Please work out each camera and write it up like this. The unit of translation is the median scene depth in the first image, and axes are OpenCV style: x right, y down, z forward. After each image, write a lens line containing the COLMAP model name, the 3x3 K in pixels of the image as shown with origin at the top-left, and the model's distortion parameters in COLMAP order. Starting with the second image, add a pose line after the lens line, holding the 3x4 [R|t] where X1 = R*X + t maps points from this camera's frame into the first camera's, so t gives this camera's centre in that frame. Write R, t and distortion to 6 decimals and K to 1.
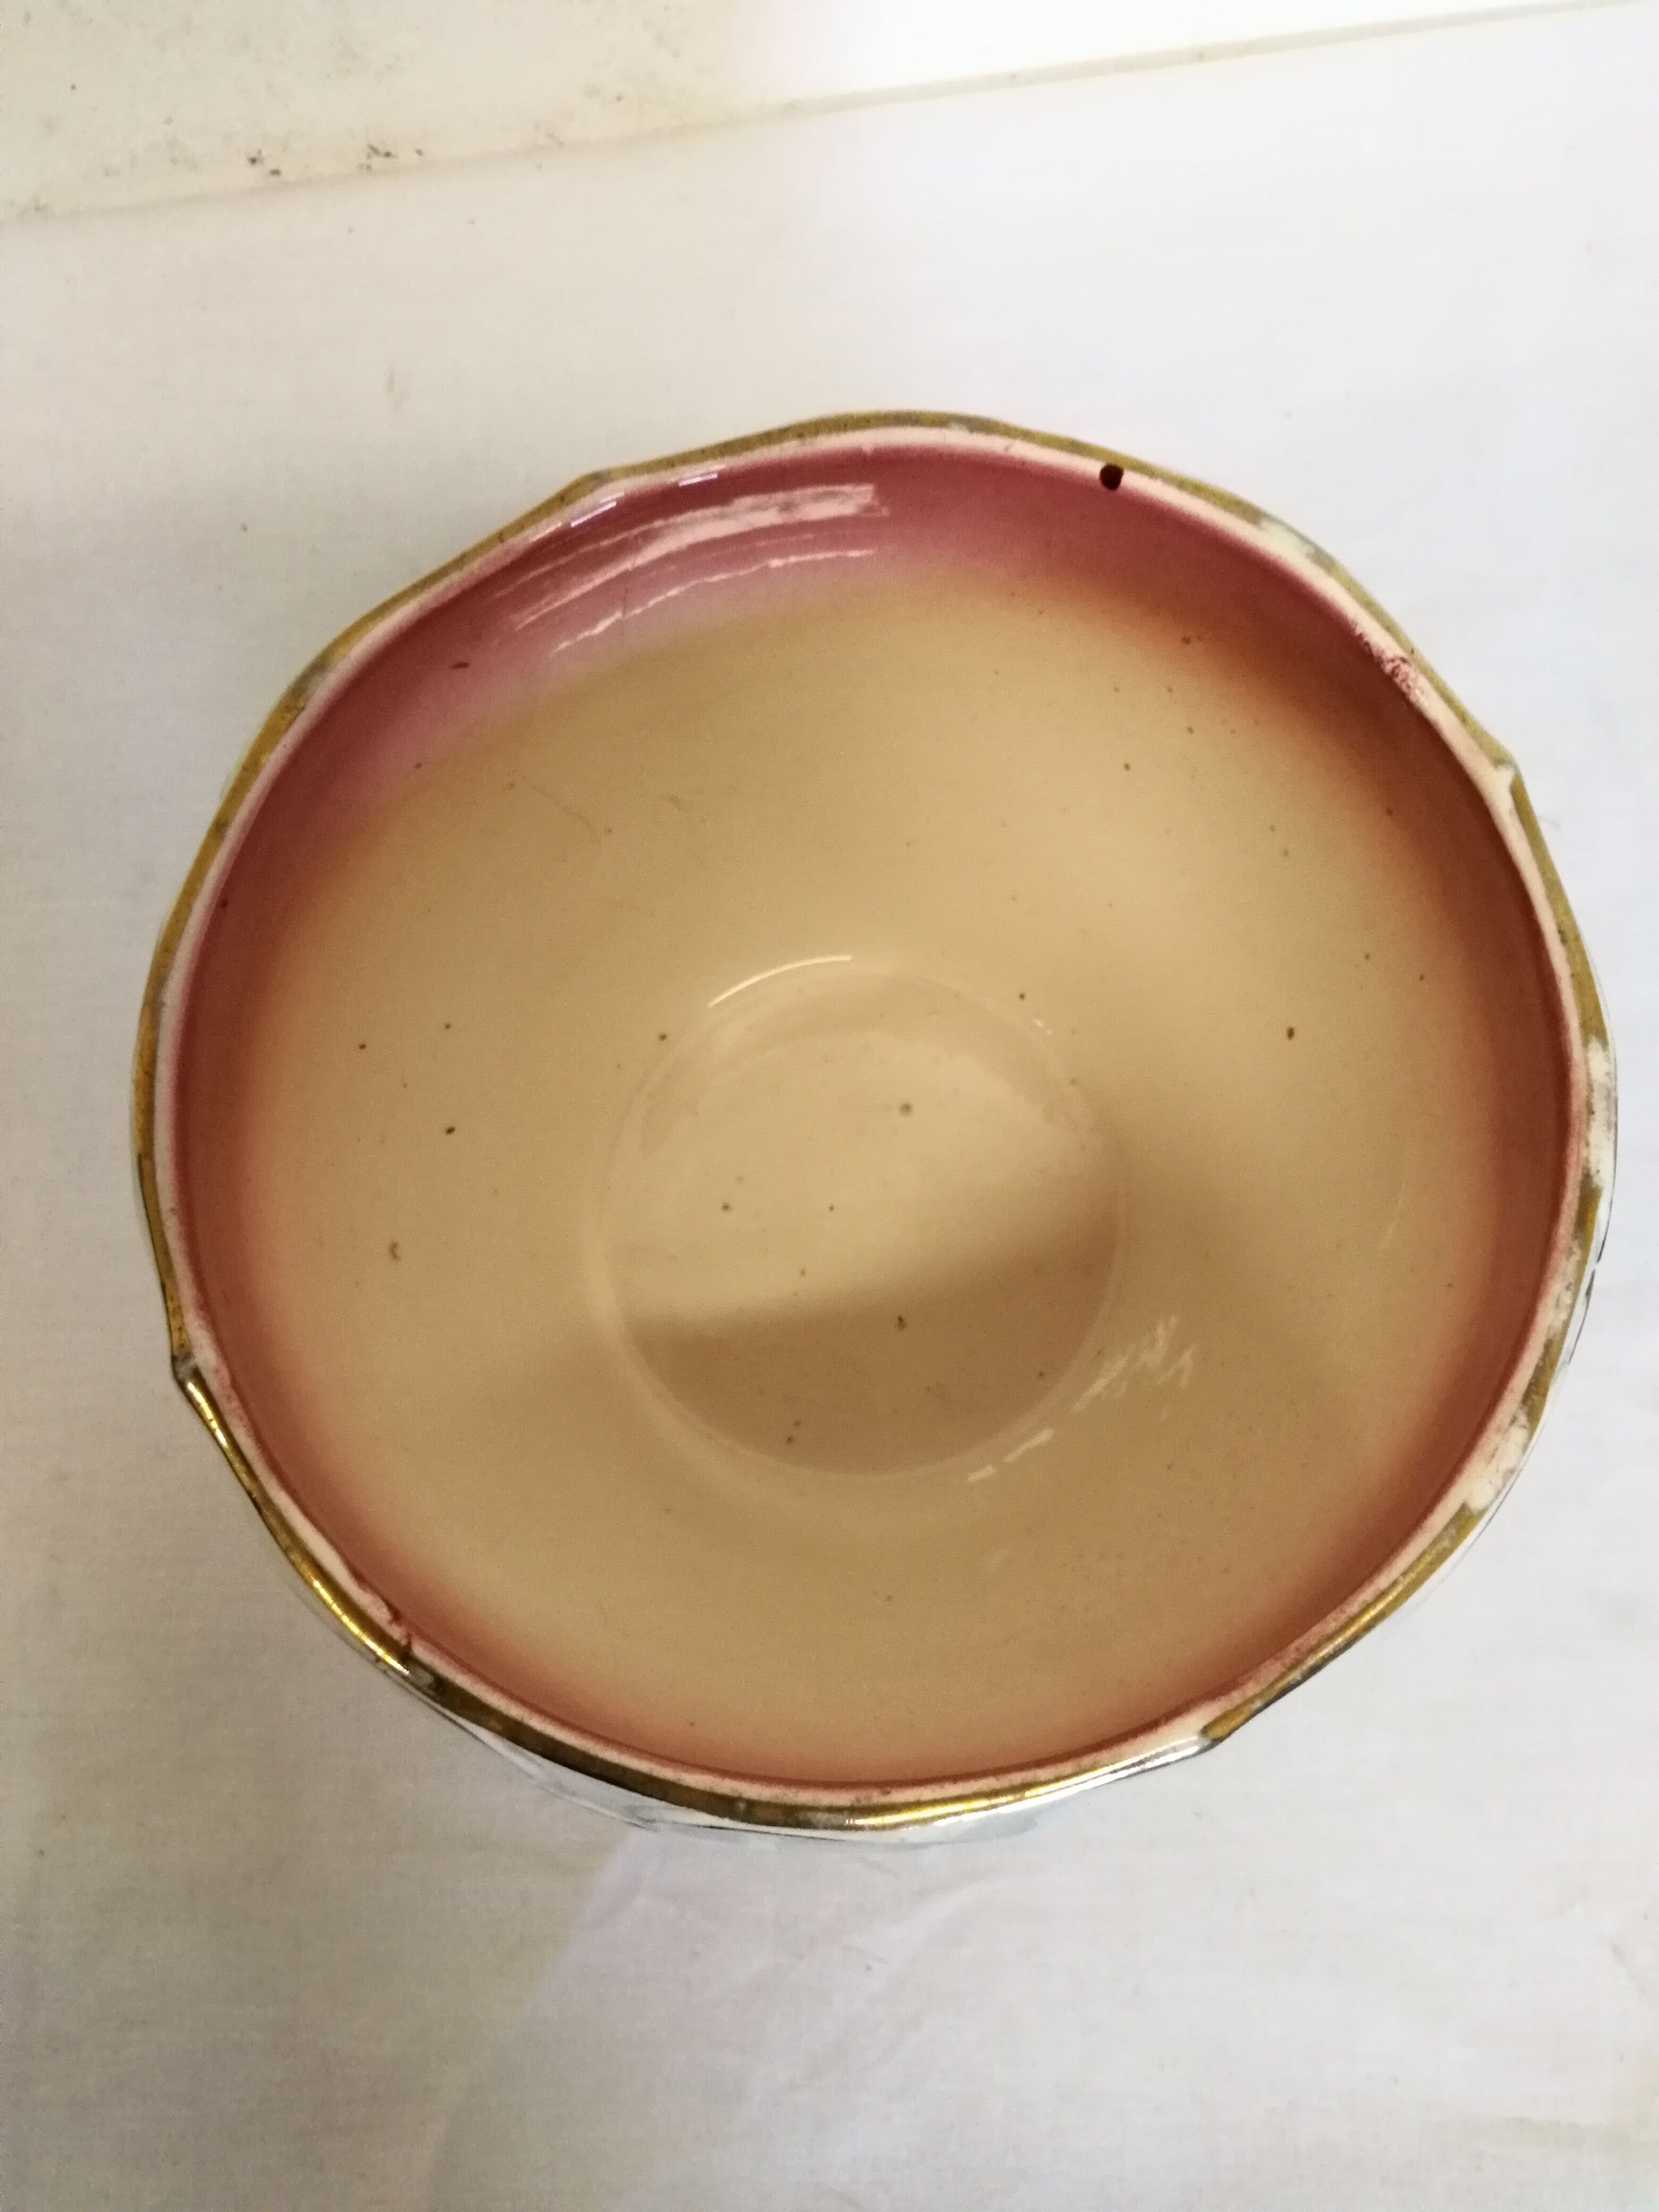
lens RADIAL K [[1508.9, 0, 823.6], [0, 1508.9, 1105.0], [0, 0, 1]] dist [-0.016389, 0.000699]
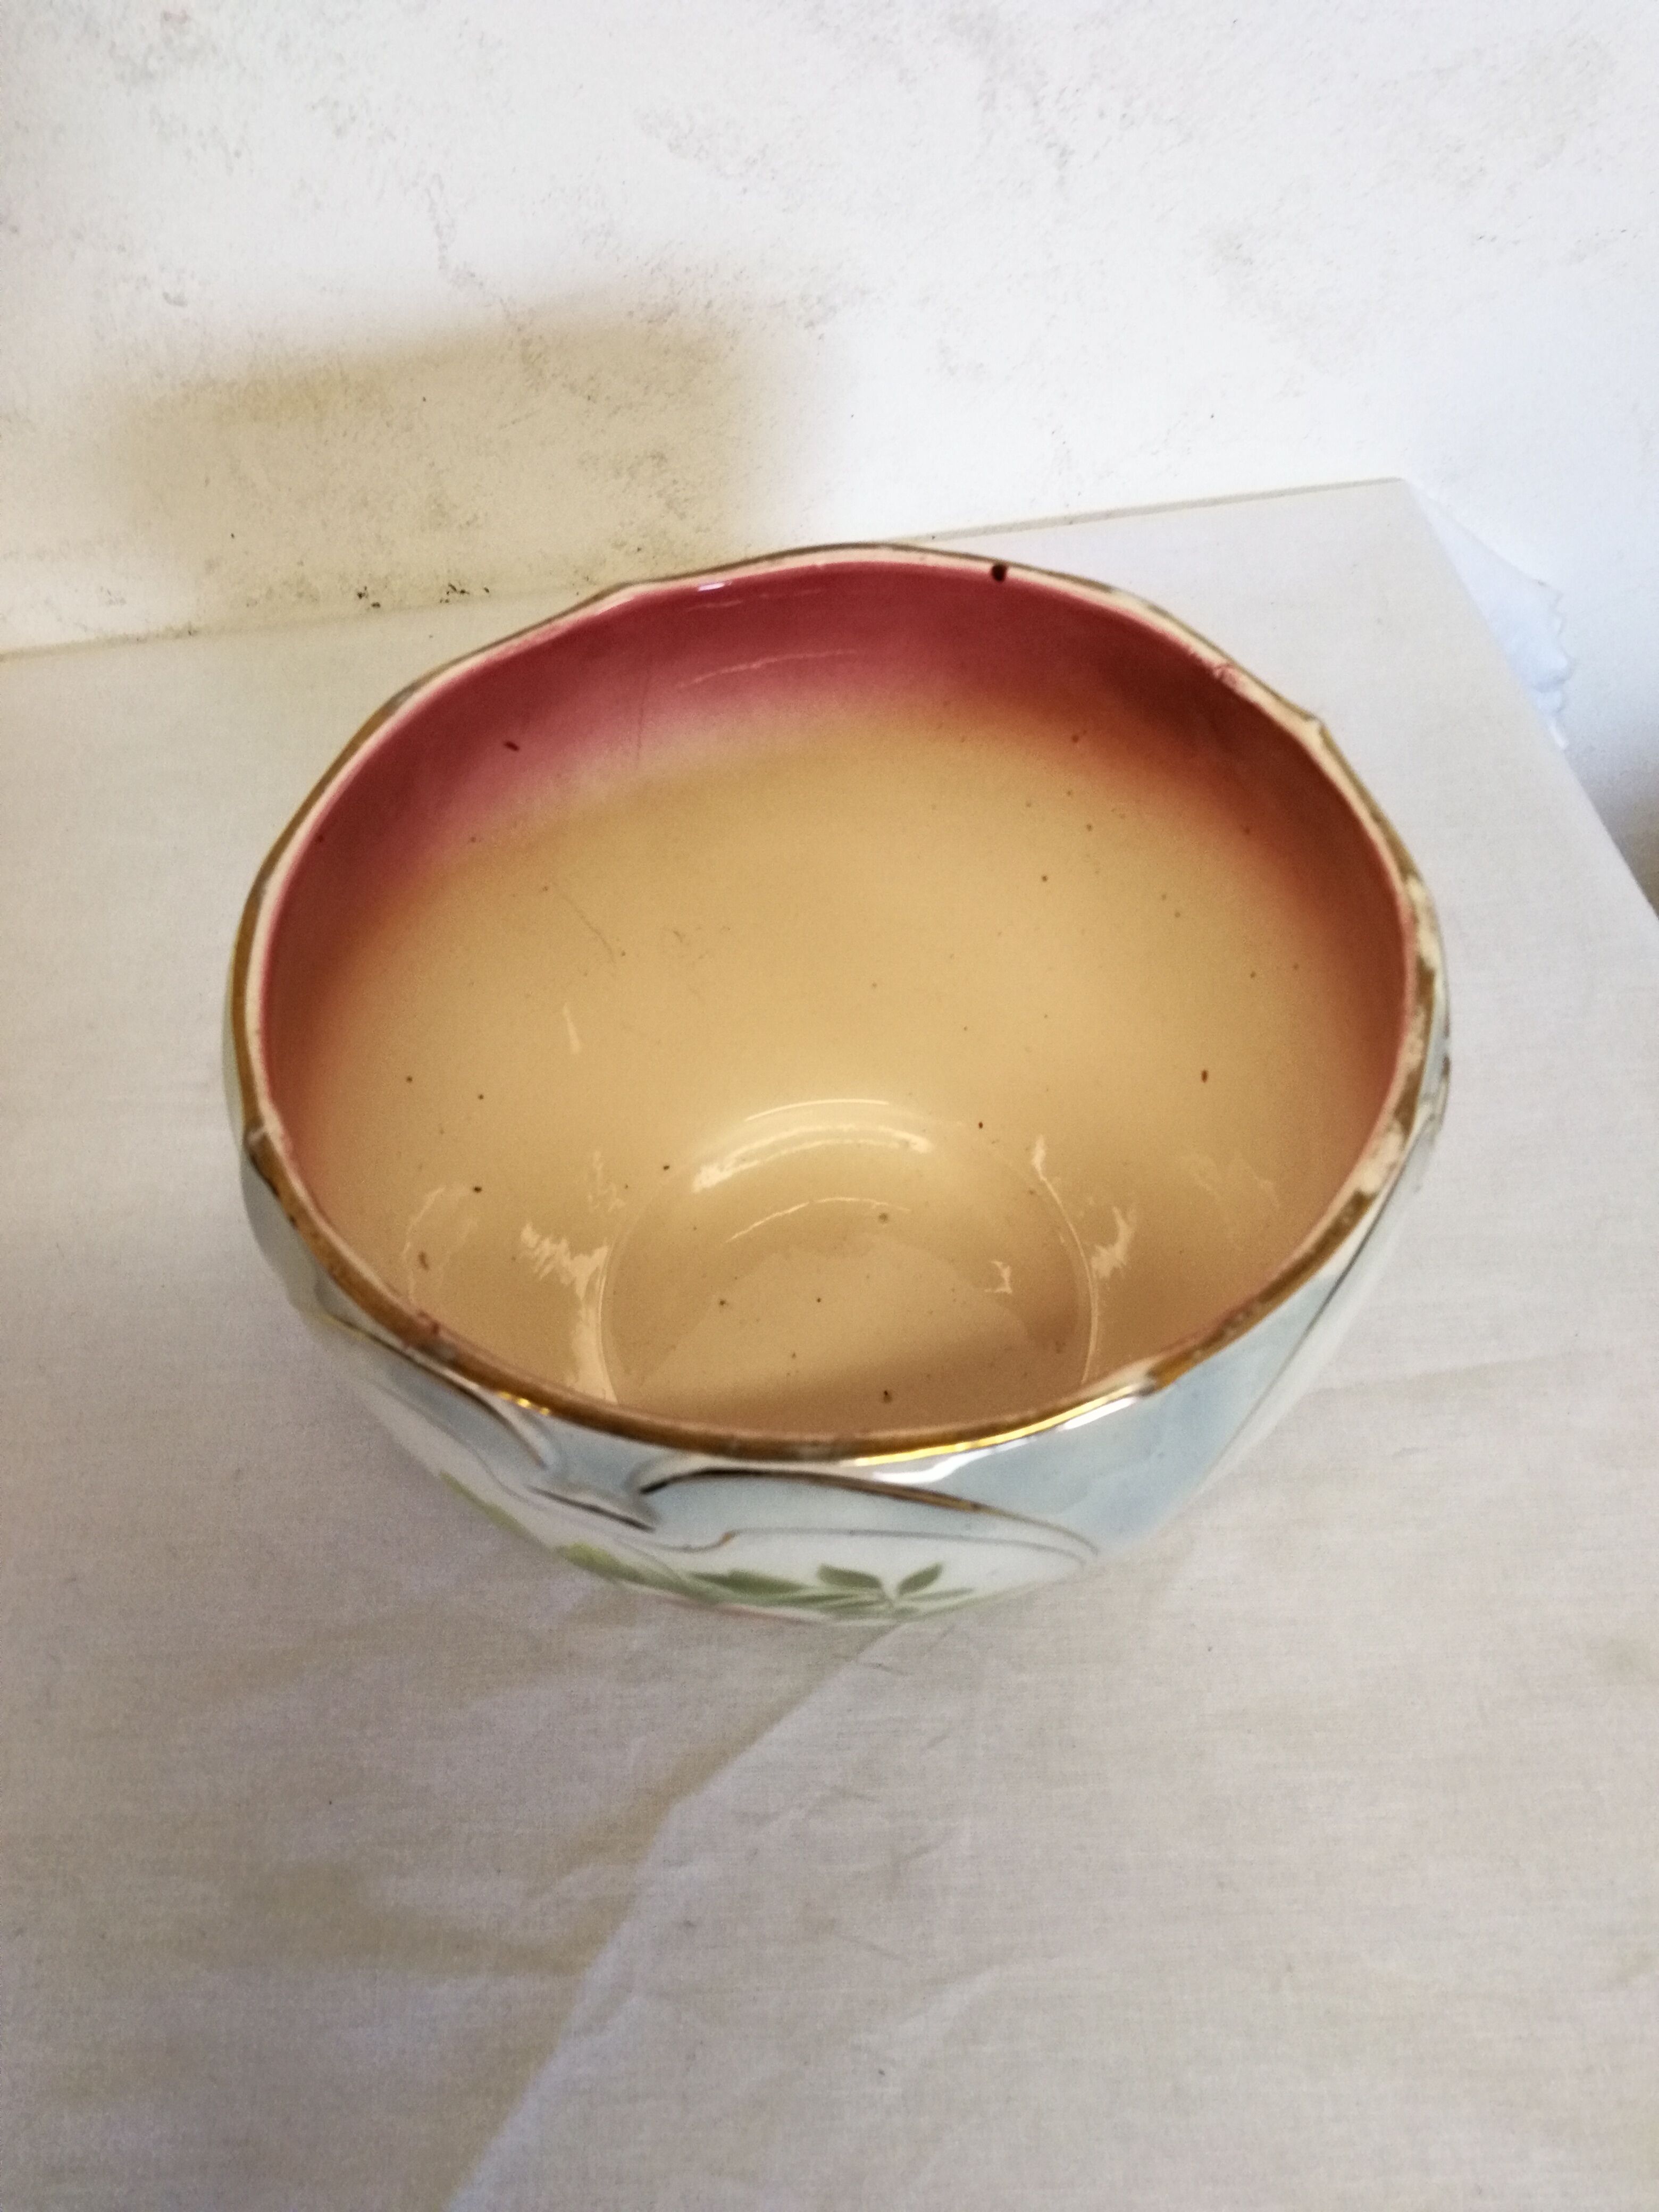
lens RADIAL K [[1449.8, 0, 829.5], [0, 1449.8, 1106.0], [0, 0, 1]] dist [-0.003114, 0.000960]
pose [[0.999500, -0.029508, 0.011352, 0.008181], [0.031616, 0.931356, -0.362735, 0.498889], [0.000131, 0.362913, 0.931823, -0.050946]]
